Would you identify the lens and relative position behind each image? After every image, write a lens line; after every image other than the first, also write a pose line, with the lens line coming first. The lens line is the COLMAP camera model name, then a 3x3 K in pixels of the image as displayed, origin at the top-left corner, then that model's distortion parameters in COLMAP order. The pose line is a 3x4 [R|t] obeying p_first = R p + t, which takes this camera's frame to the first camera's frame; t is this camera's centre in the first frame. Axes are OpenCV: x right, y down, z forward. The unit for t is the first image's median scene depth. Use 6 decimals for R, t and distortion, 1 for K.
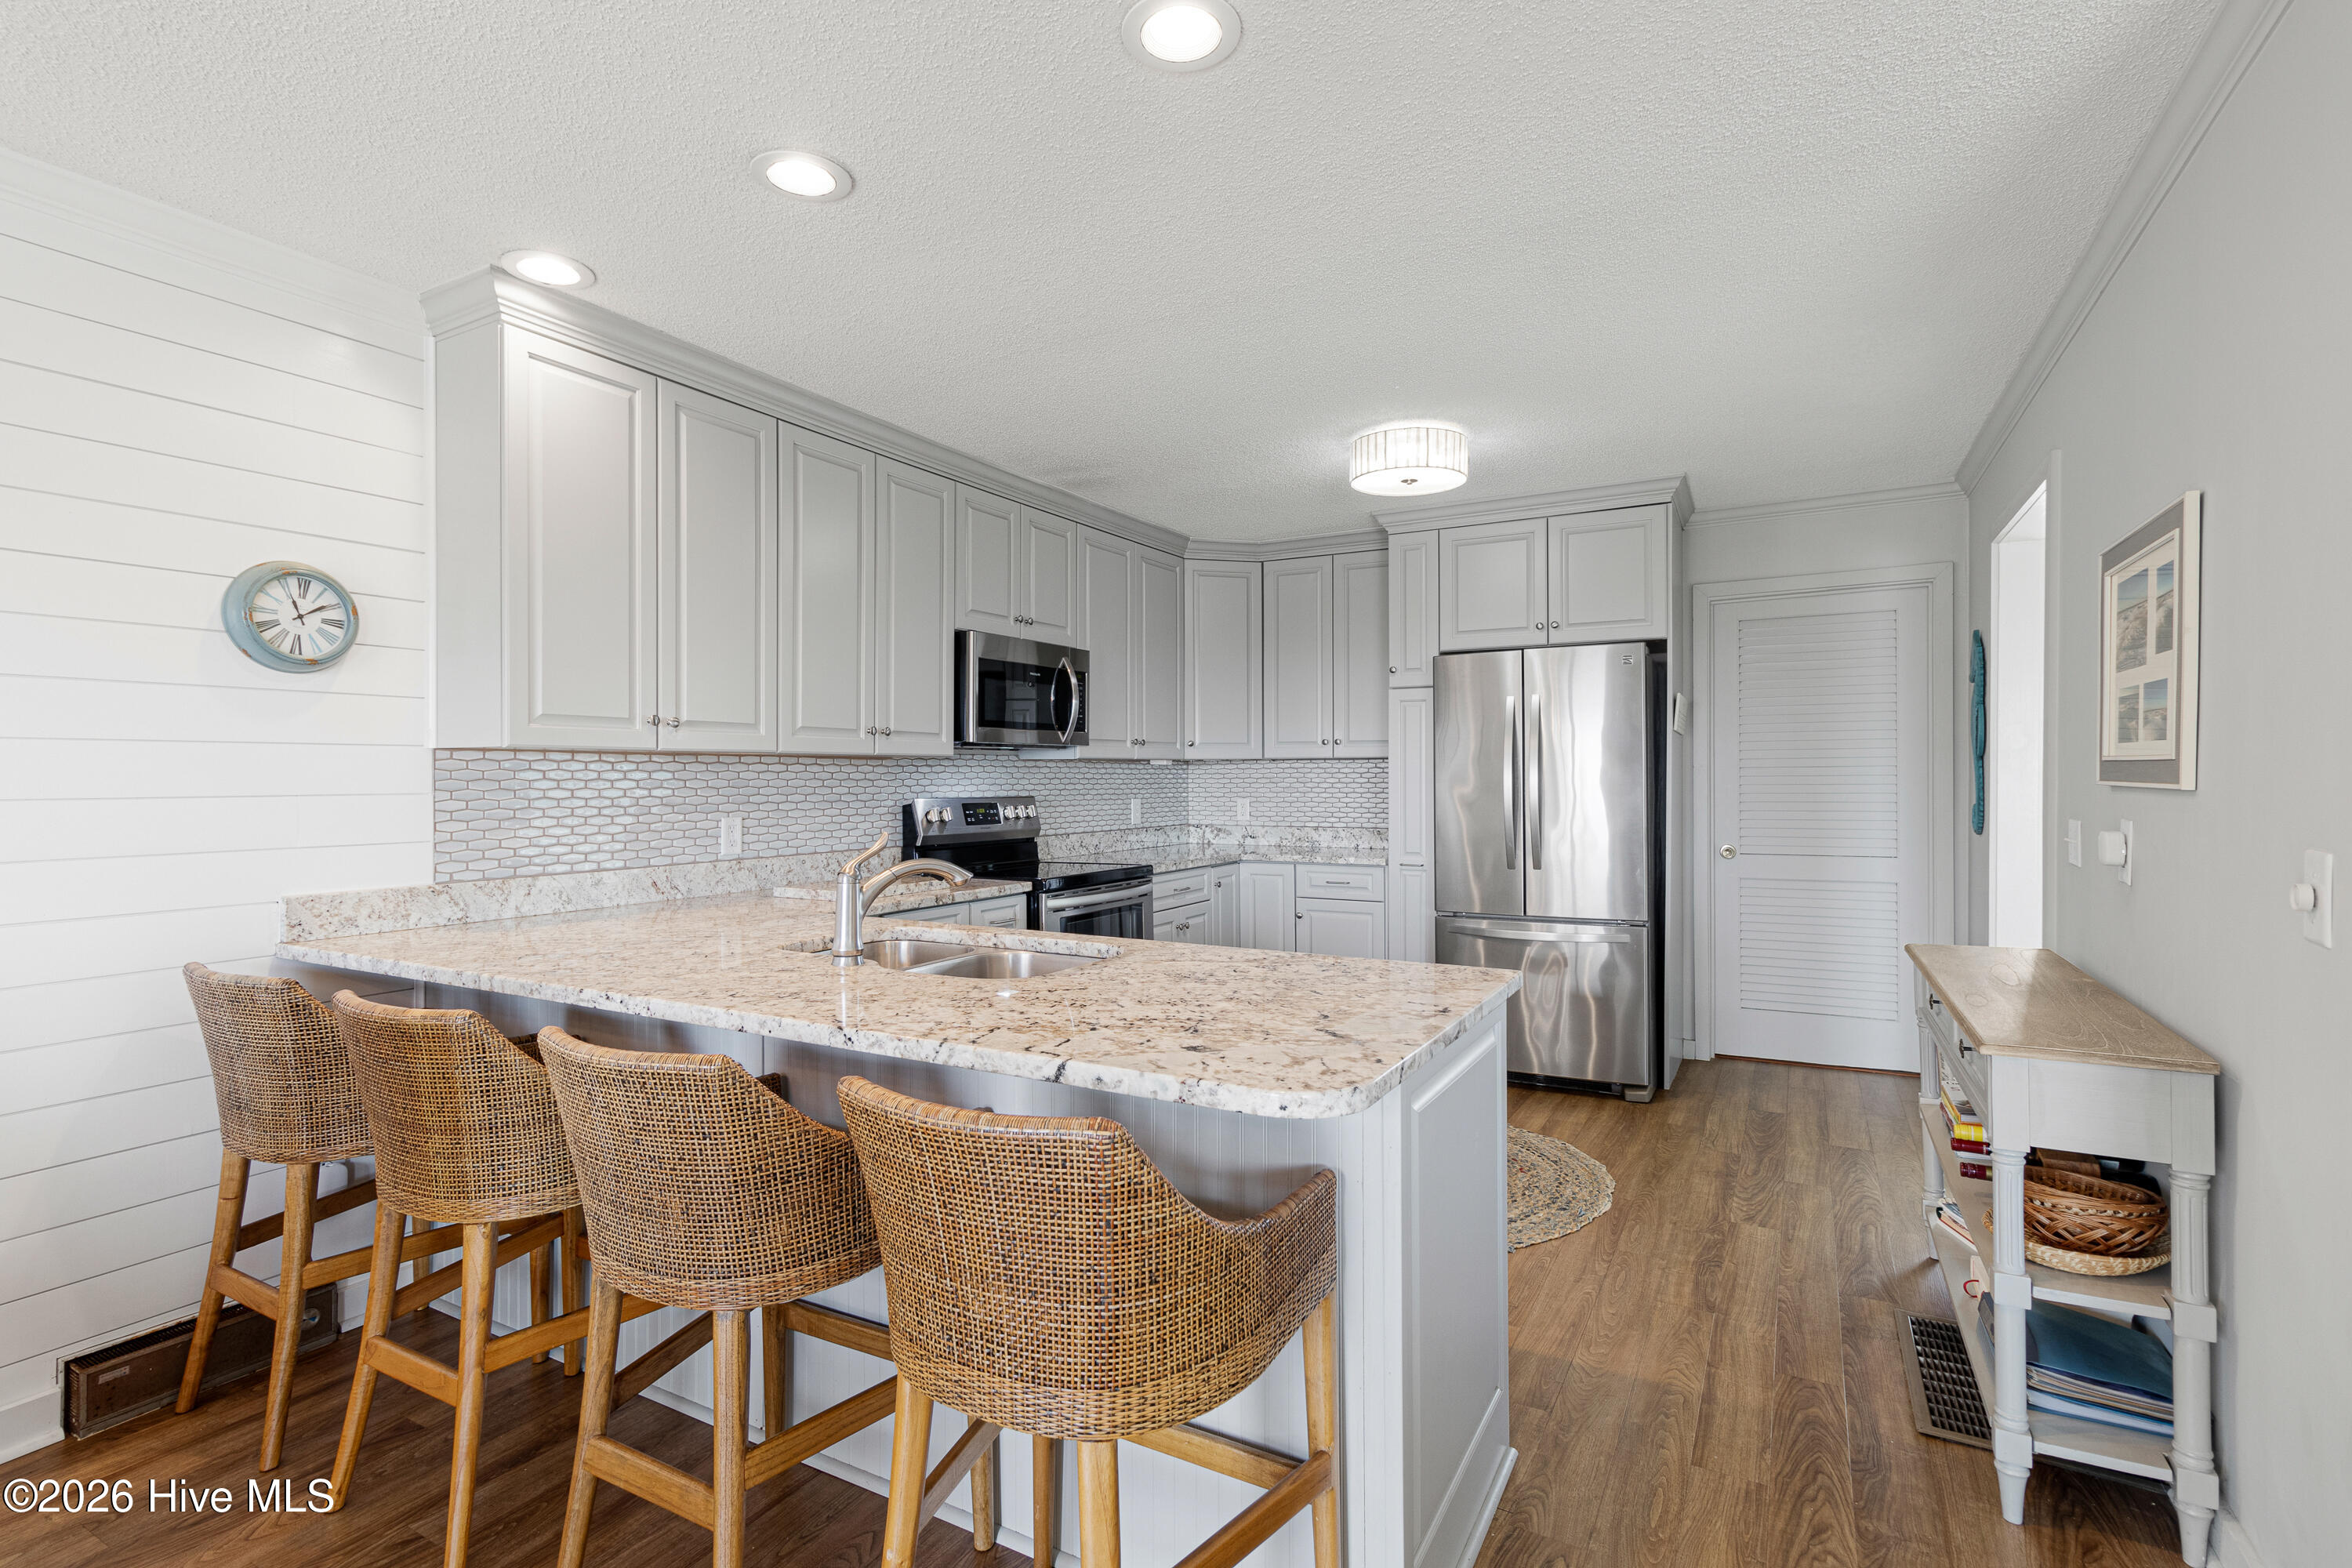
lens RADIAL K [[1113.7, 0, 1170.1], [0, 1113.7, 770.4], [0, 0, 1]] dist [0.008491, 0.000665]
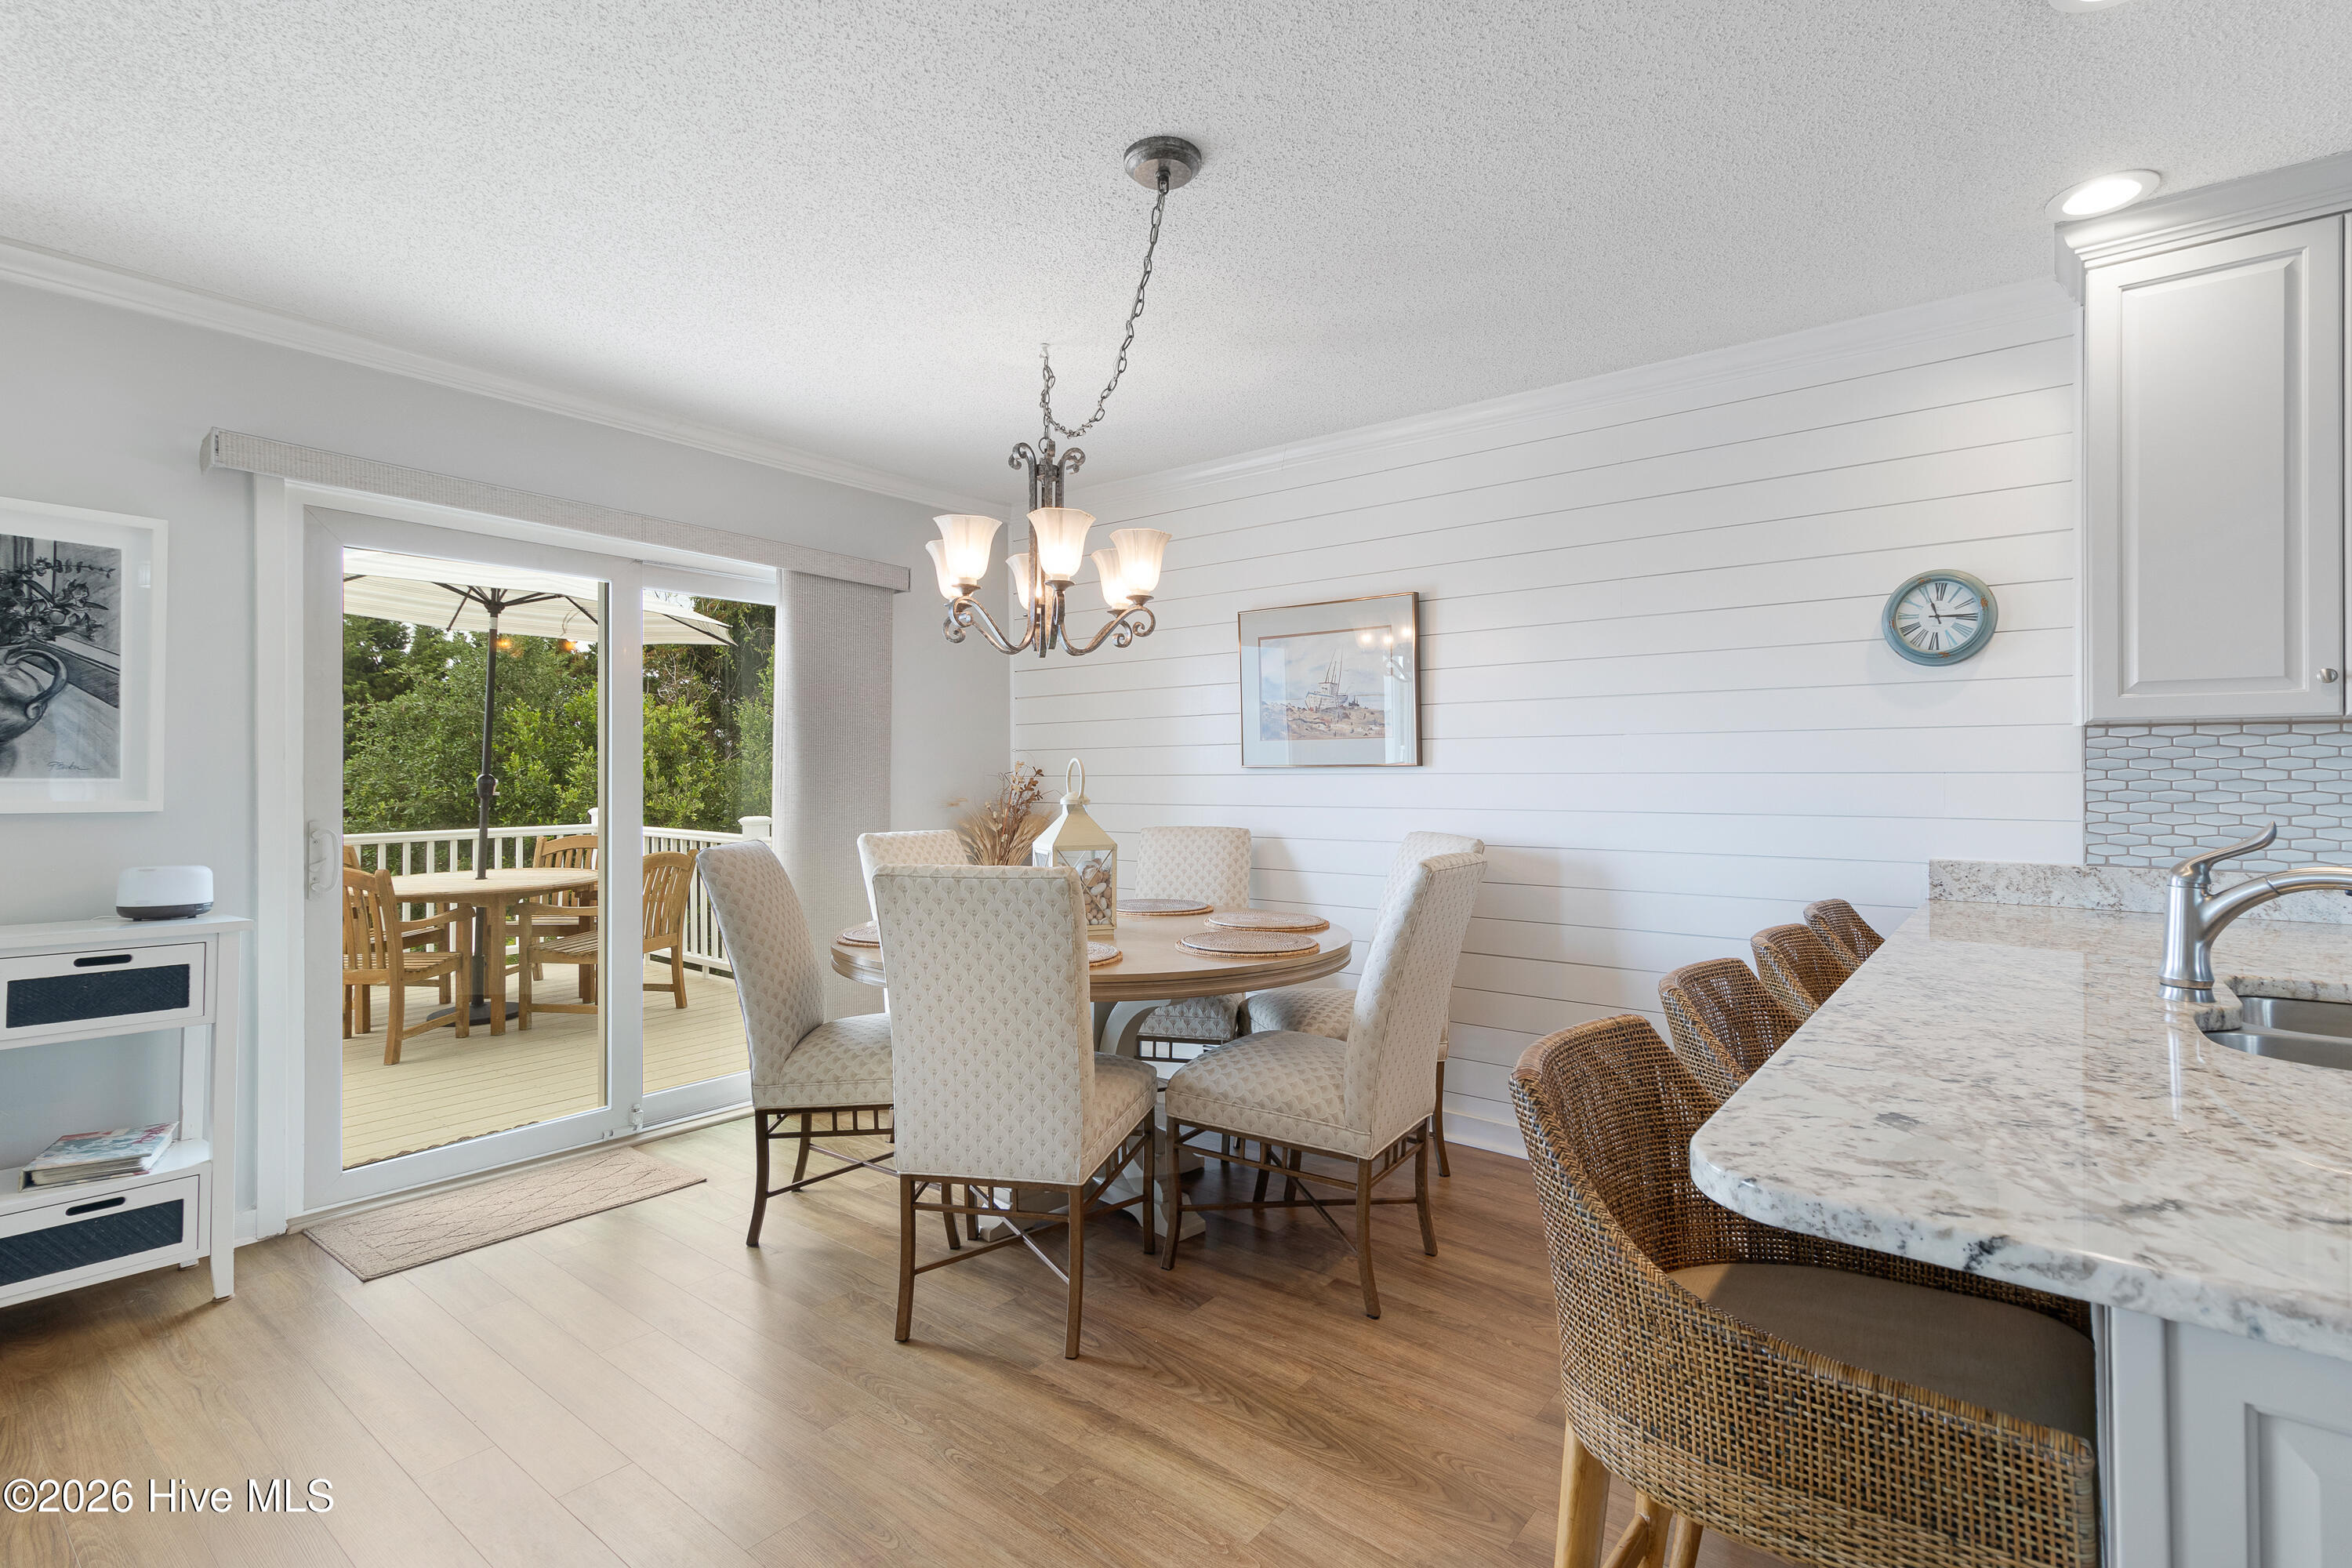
lens RADIAL K [[1113.7, 0, 1187.2], [0, 1113.7, 767.9], [0, 0, 1]] dist [0.008491, 0.000665]
pose [[-0.154607, -0.005307, -0.987962, 0.456096], [0.001876, 0.999982, -0.005665, 0.022019], [0.987974, -0.002729, -0.154595, 0.400789]]
